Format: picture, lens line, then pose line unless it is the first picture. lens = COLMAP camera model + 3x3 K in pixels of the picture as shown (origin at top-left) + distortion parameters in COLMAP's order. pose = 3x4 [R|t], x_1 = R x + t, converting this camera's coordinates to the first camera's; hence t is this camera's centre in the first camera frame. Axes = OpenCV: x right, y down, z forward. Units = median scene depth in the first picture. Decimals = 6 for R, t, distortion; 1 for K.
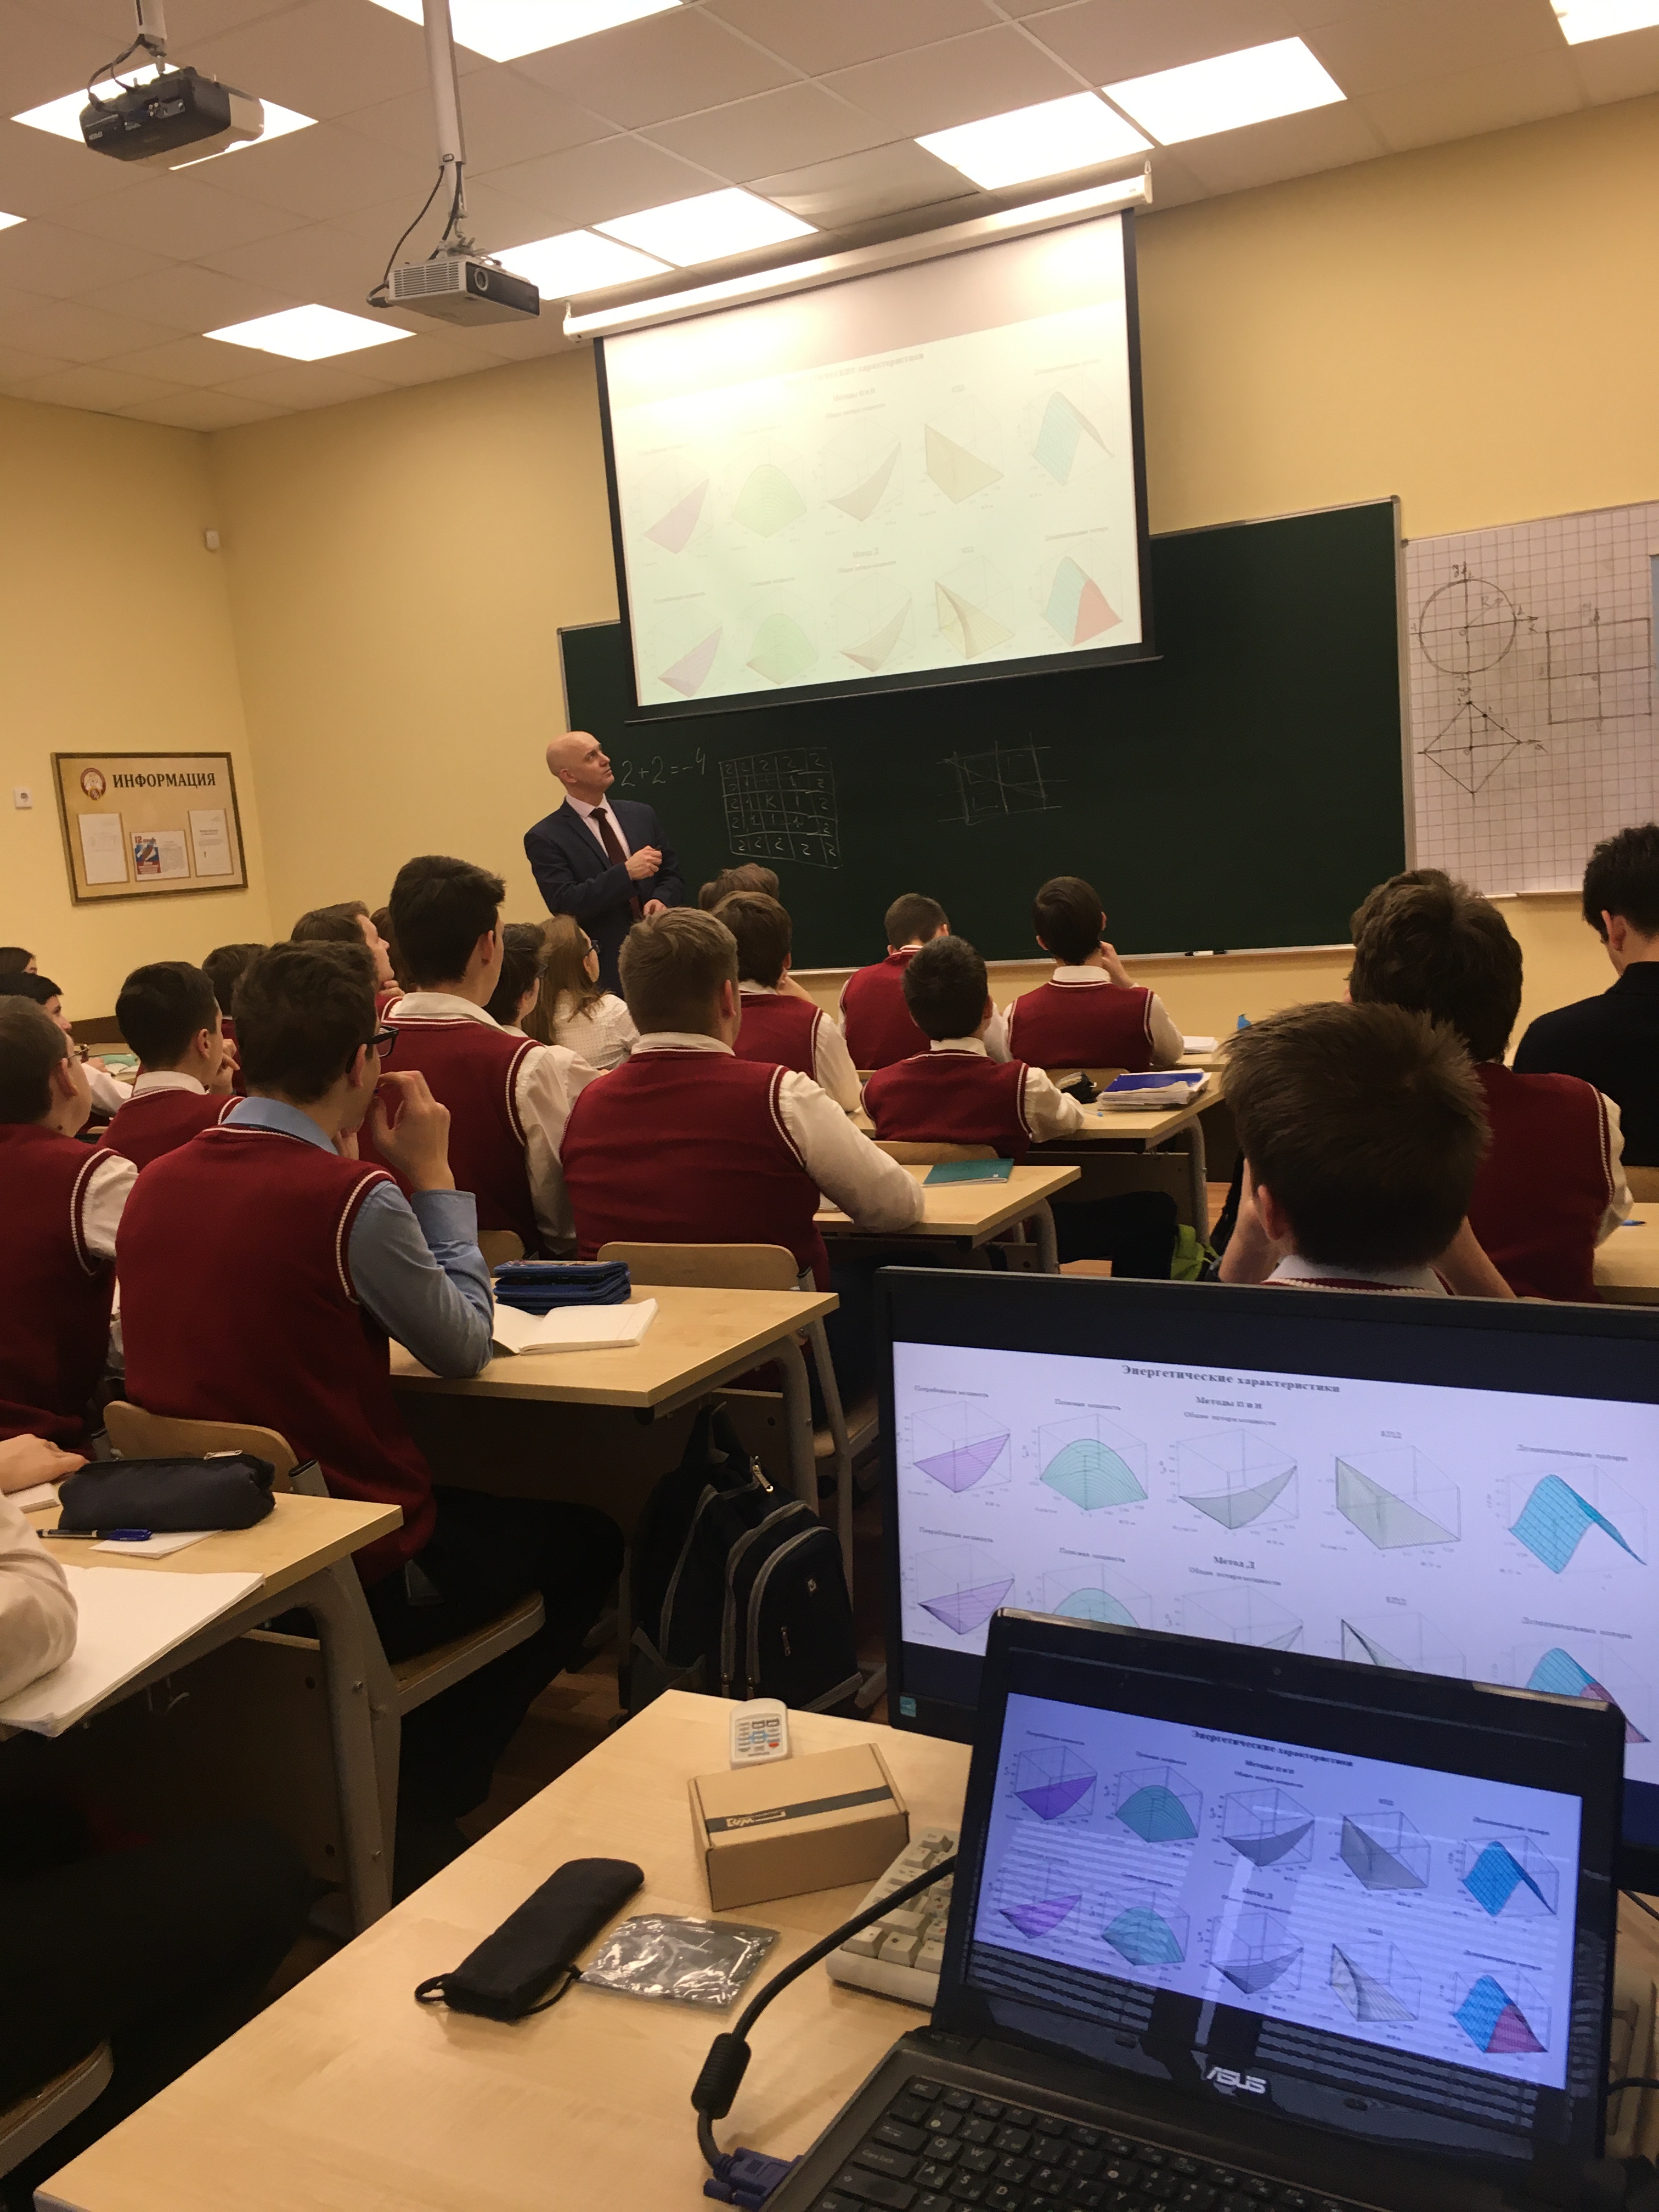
lens RADIAL K [[1907.4, 0, 871.3], [0, 1907.4, 1107.1], [0, 0, 1]] dist [0.084032, -0.117066]
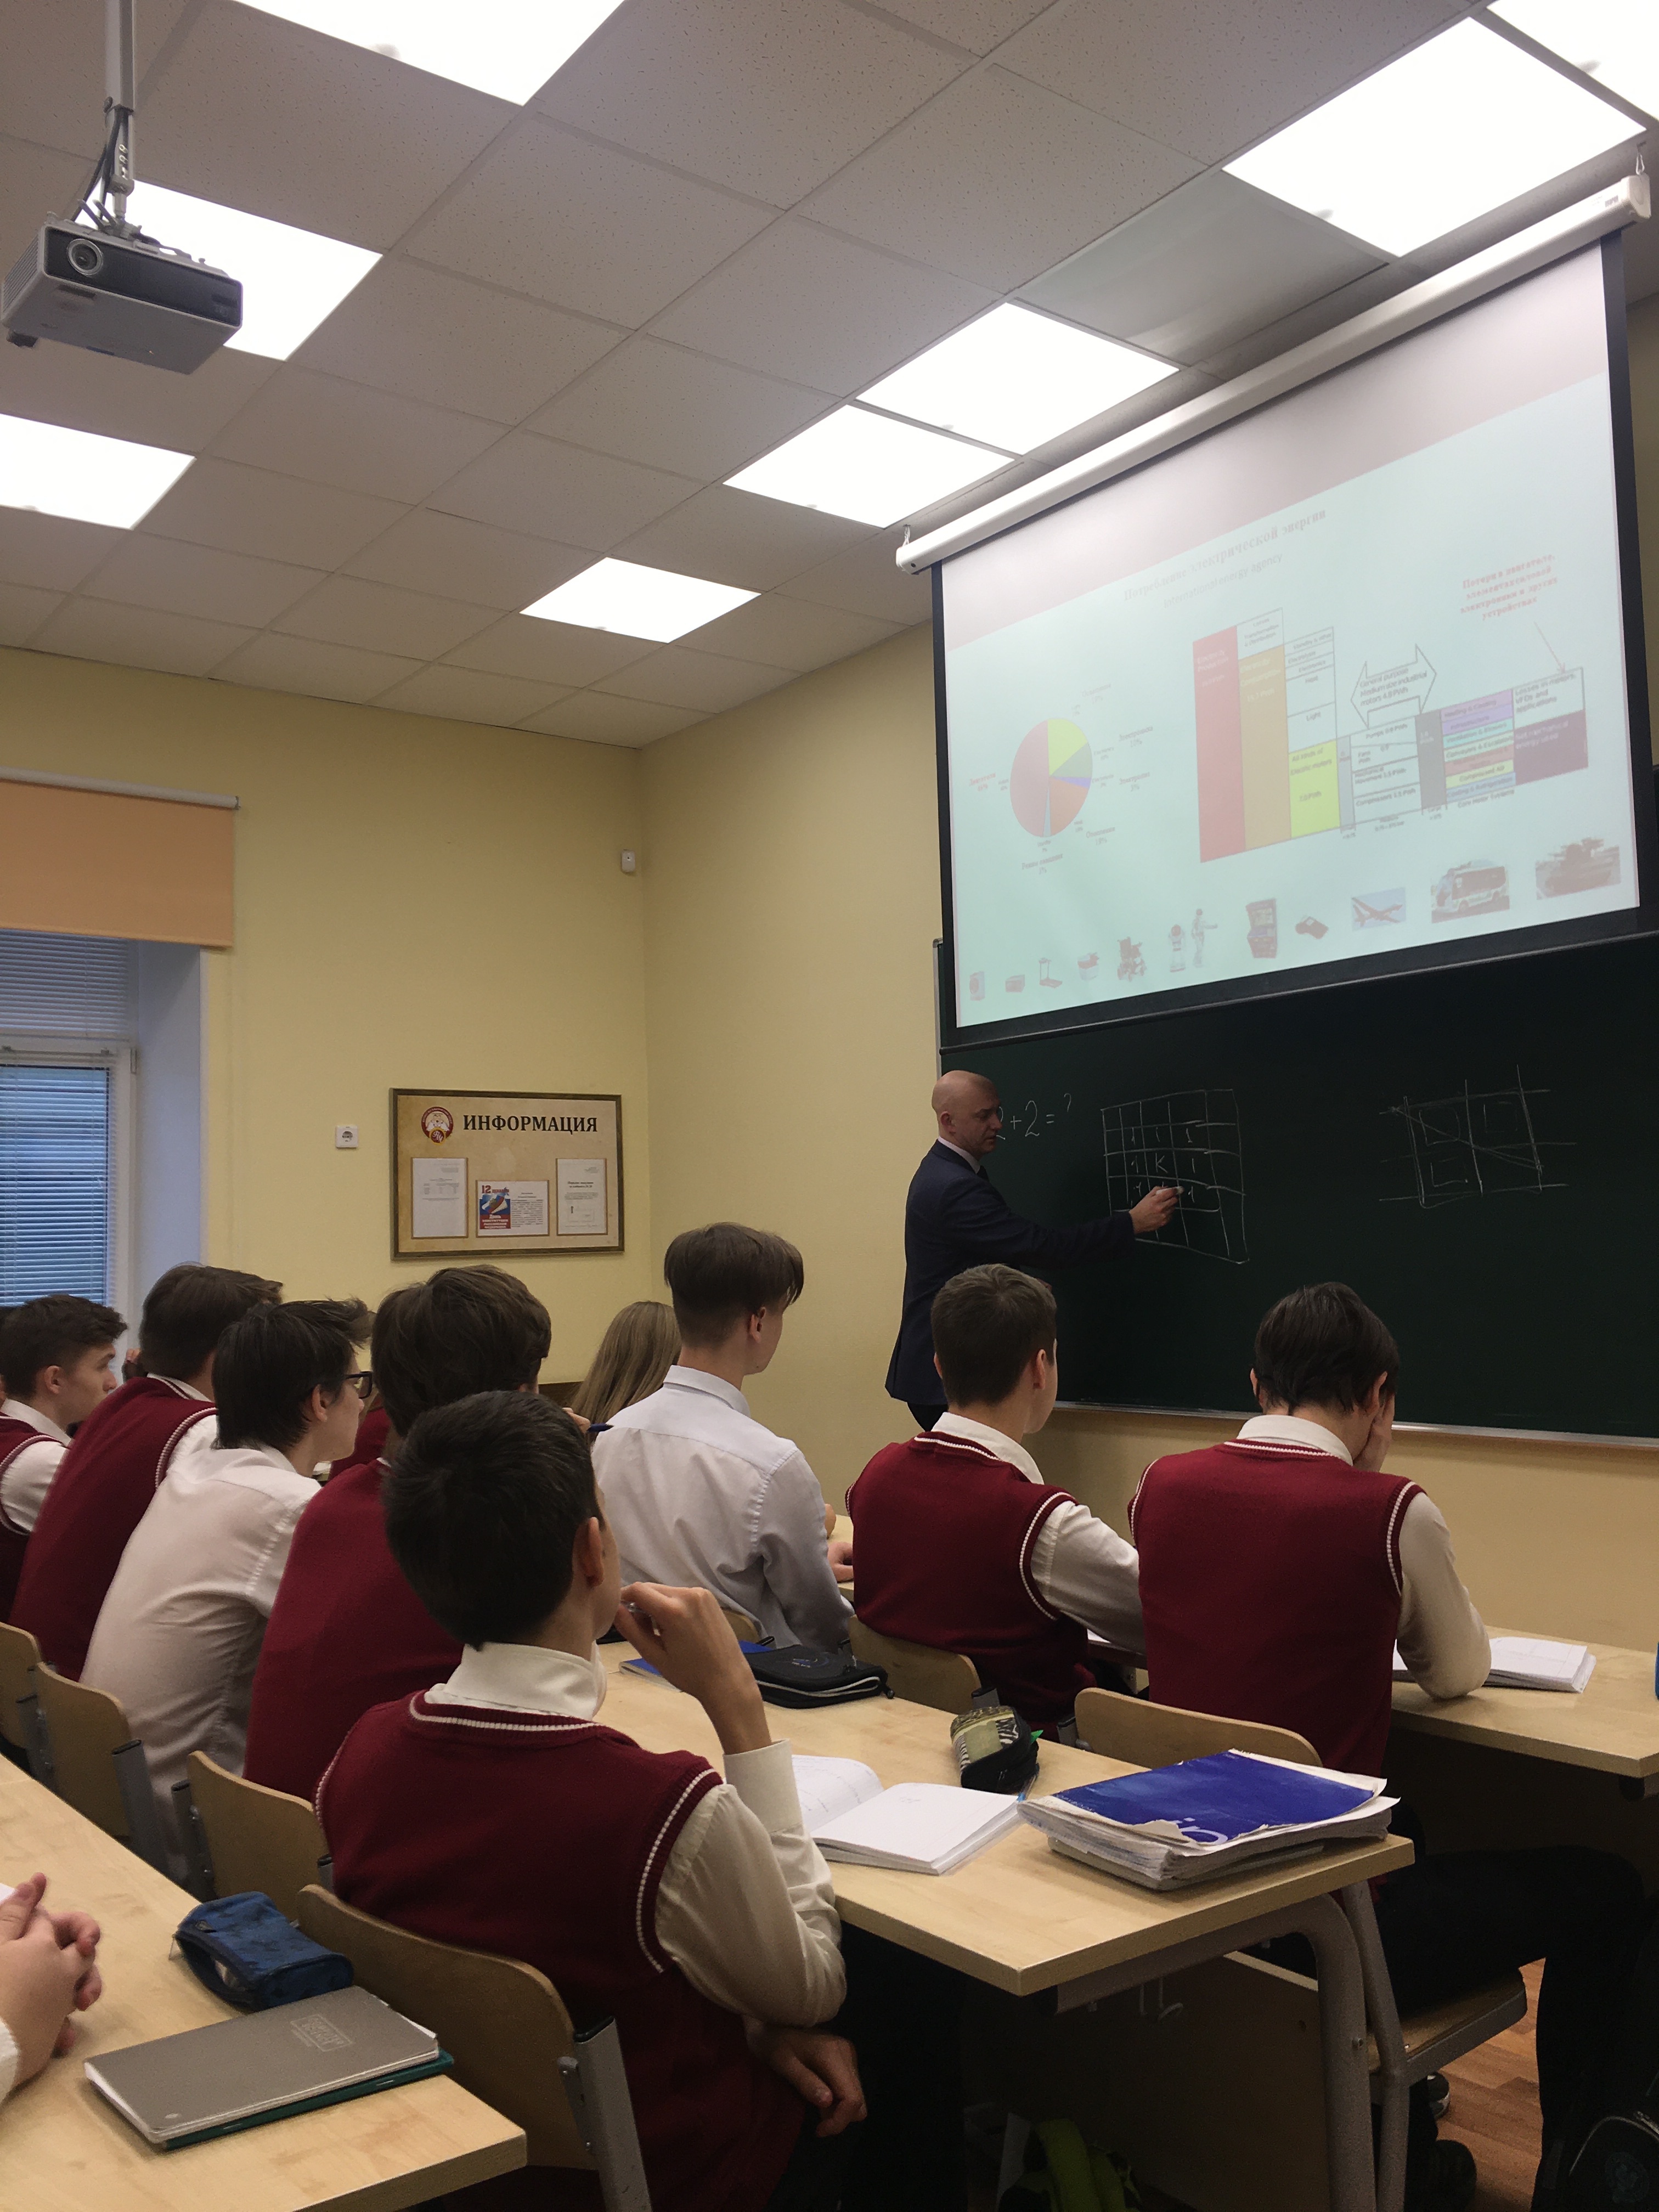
lens RADIAL K [[1907.4, 0, 839.4], [0, 1907.4, 1112.8], [0, 0, 1]] dist [0.084032, -0.117066]
pose [[0.899821, 0.019715, -0.435814, 0.145056], [-0.103348, 0.980176, -0.169040, -0.045565], [0.423842, 0.197146, 0.884020, 0.313858]]
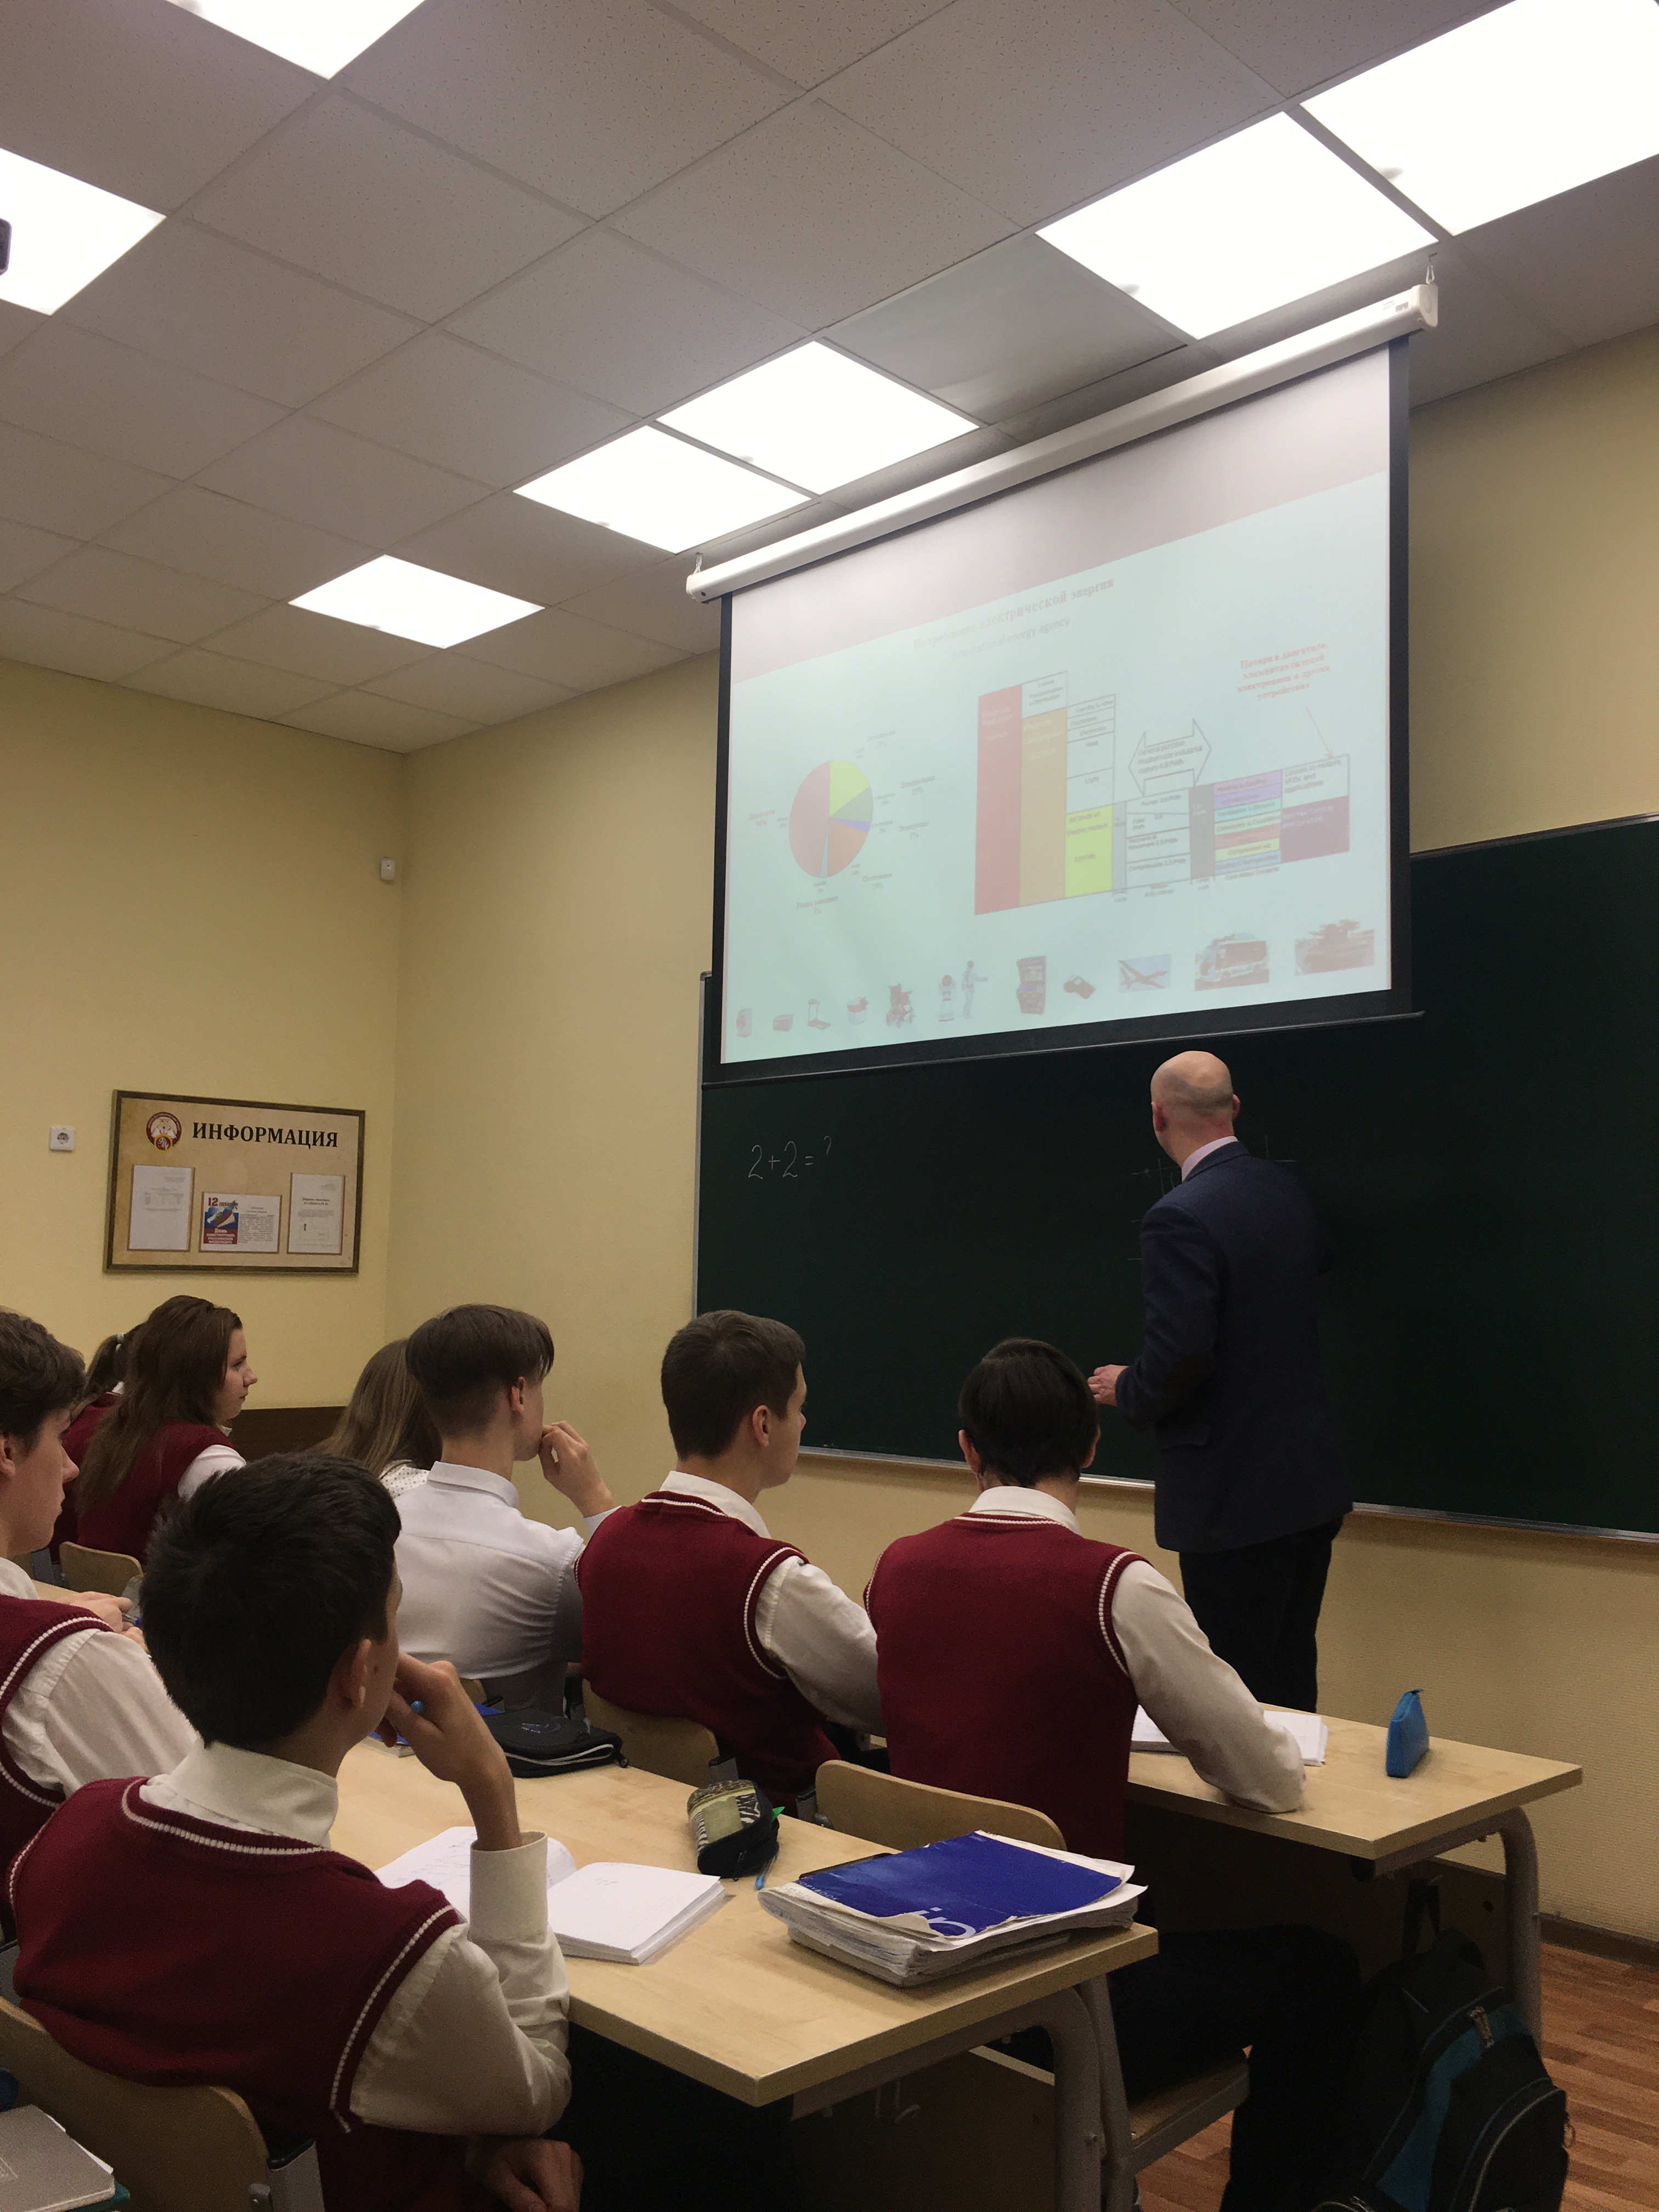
lens RADIAL K [[1907.4, 0, 838.7], [0, 1907.4, 1101.5], [0, 0, 1]] dist [0.084032, -0.117066]
pose [[0.946877, 0.064267, -0.315109, 0.136190], [-0.134351, 0.969279, -0.206029, -0.049322], [0.292188, 0.237420, 0.926422, 0.321991]]
